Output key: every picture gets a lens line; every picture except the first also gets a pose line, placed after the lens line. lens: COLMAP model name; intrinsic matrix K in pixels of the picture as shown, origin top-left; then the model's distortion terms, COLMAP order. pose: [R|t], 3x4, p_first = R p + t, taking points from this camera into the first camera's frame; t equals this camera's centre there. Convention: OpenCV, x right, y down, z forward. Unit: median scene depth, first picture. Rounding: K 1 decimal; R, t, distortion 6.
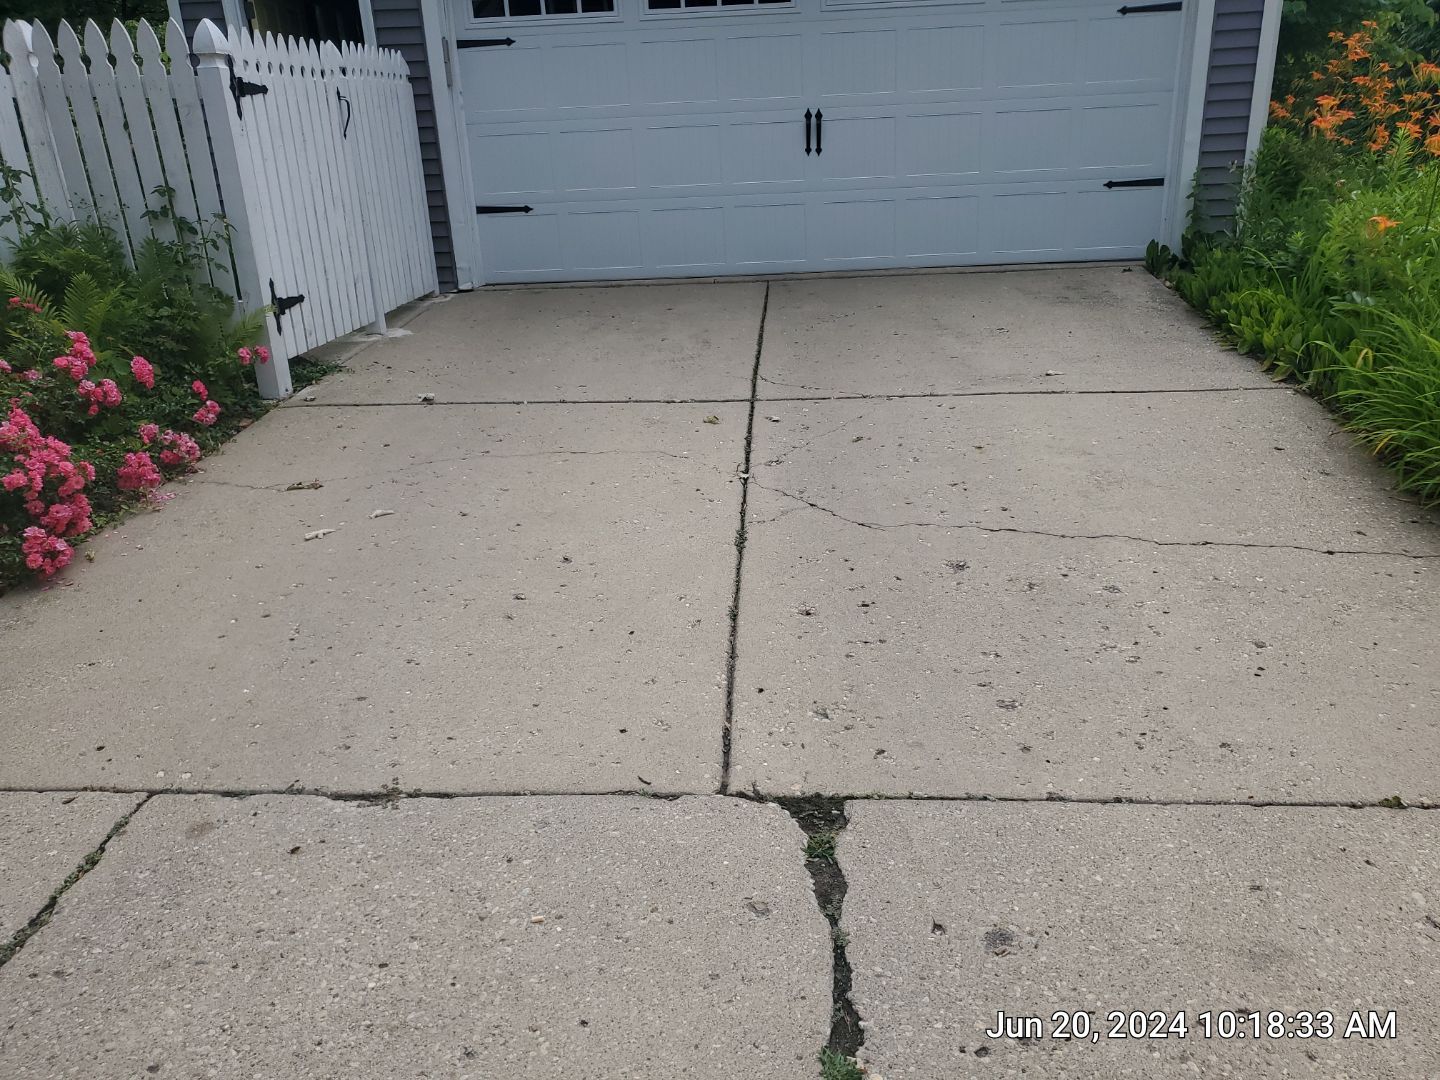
lens RADIAL K [[1126.7, 0, 717.7], [0, 1126.7, 554.9], [0, 0, 1]] dist [0.022679, -0.007363]
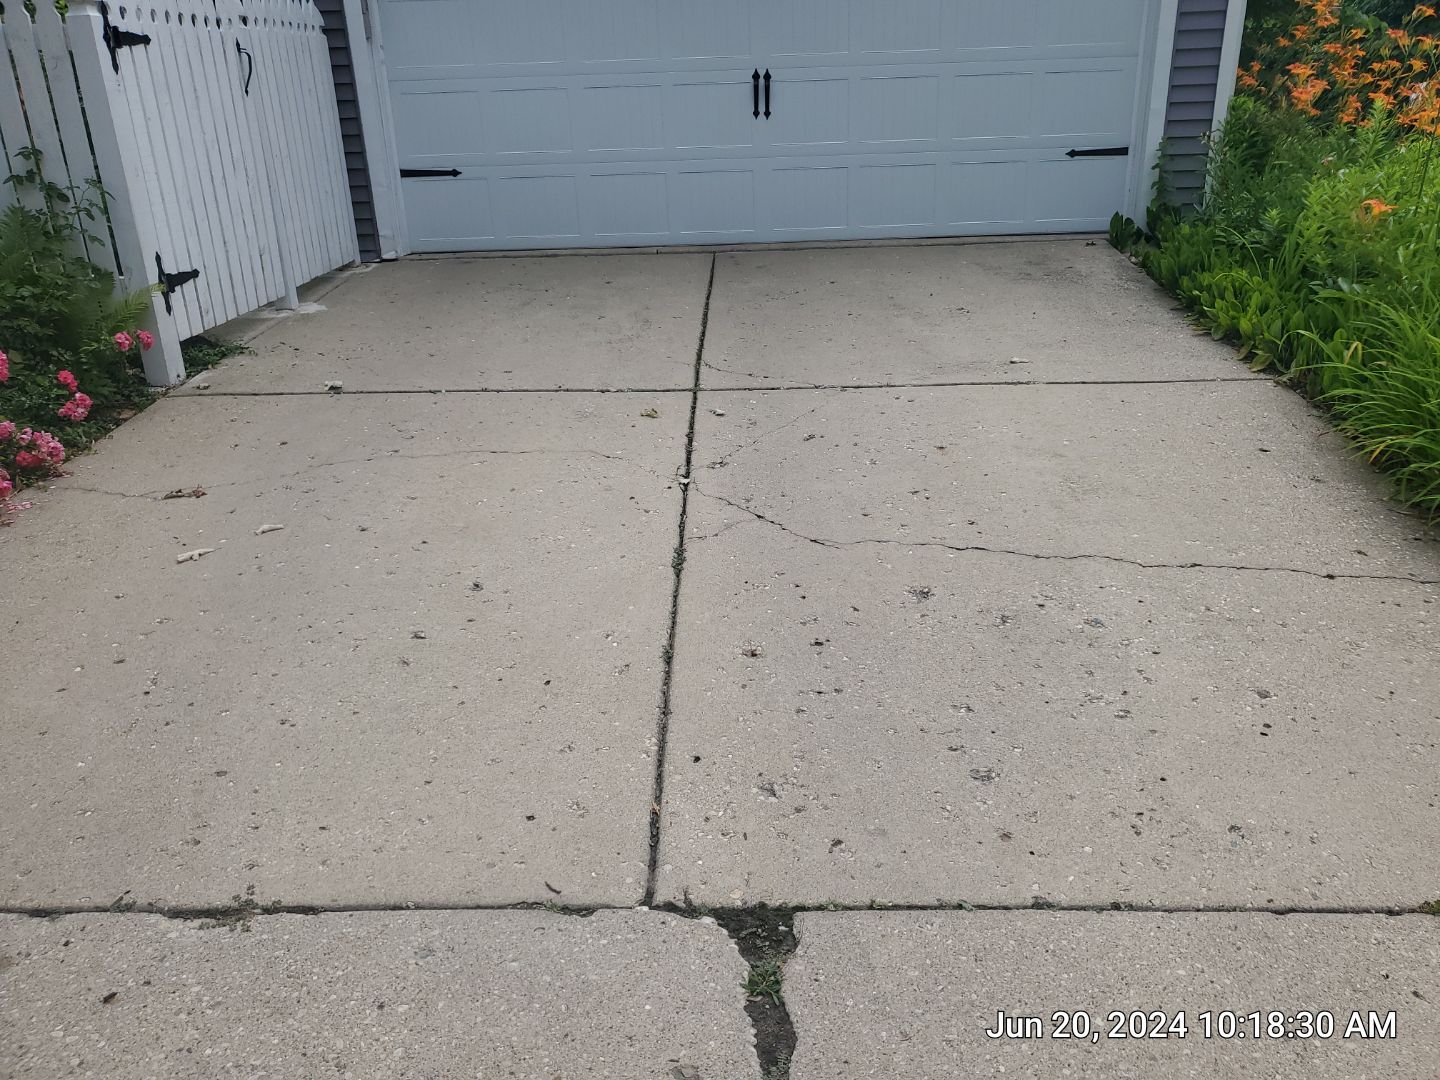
lens RADIAL K [[1126.7, 0, 730.1], [0, 1126.7, 525.8], [0, 0, 1]] dist [0.022679, -0.007363]
pose [[0.998701, -0.006865, 0.050493, 0.015929], [0.006276, 0.999911, 0.011807, -0.048258], [-0.050569, -0.011475, 0.998655, 0.107575]]
